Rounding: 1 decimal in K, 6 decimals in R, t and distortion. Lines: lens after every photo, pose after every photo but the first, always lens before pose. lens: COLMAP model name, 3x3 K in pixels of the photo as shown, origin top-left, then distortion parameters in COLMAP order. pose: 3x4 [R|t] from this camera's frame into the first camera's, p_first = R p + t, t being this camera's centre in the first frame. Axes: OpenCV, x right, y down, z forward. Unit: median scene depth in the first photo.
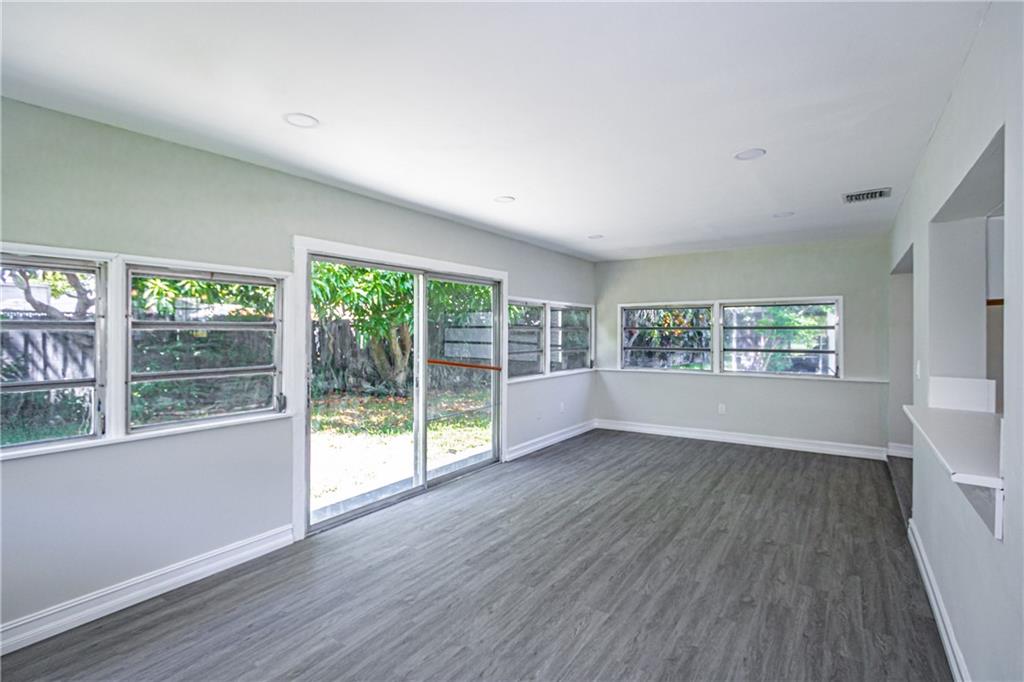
lens RADIAL K [[488.3, 0, 516.5], [0, 488.3, 333.9], [0, 0, 1]] dist [0.004948, -0.001950]
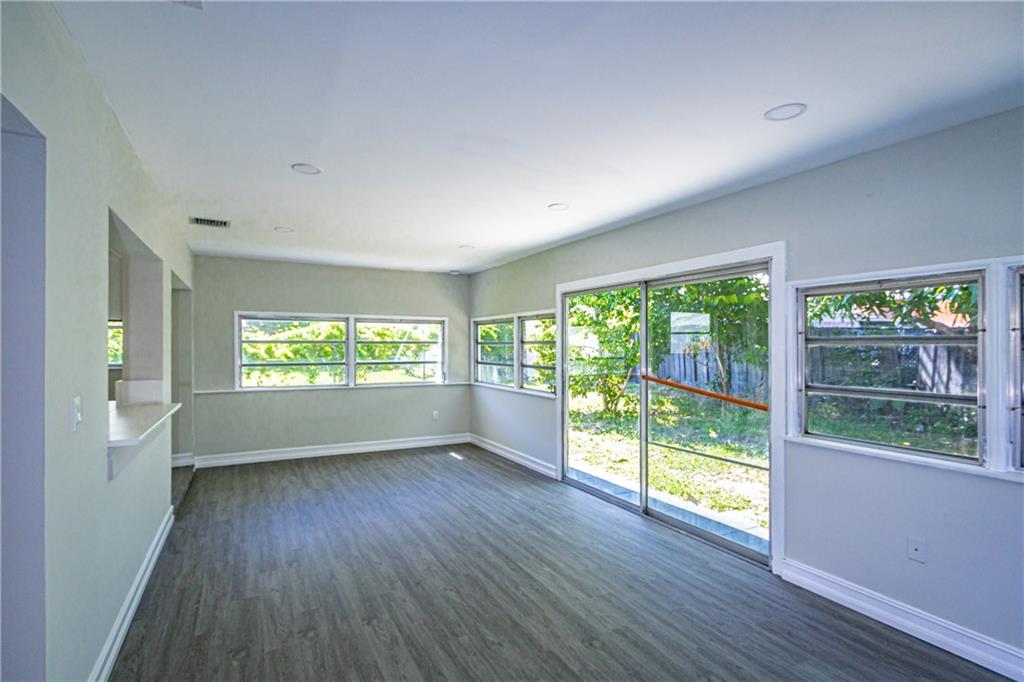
lens RADIAL K [[488.3, 0, 502.5], [0, 488.3, 343.7], [0, 0, 1]] dist [0.004948, -0.001950]
pose [[-0.474419, -0.004169, -0.880289, 0.939190], [-0.007068, 0.999975, -0.000927, -0.008166], [0.880271, 0.005782, -0.474437, 1.466283]]
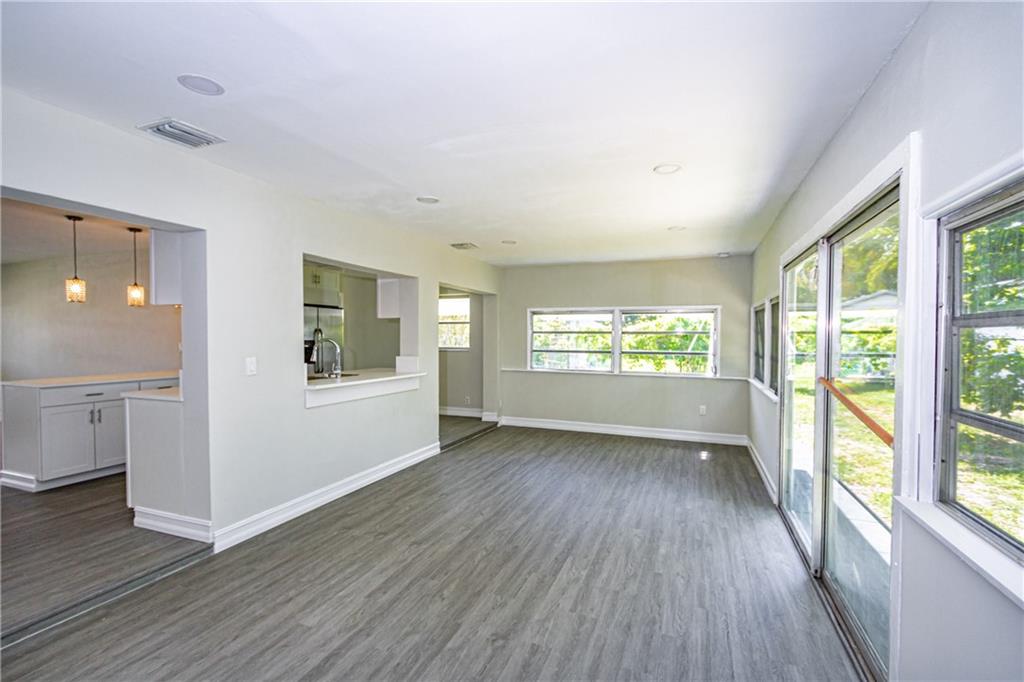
lens RADIAL K [[460.9, 0, 513.0], [0, 460.9, 344.4], [0, 0, 1]] dist [-0.000857, -0.001466]
pose [[-0.976053, -0.003287, -0.217507, 0.418462], [-0.008531, 0.999695, 0.023173, -0.002539], [0.217364, 0.024473, -0.975784, 1.833070]]
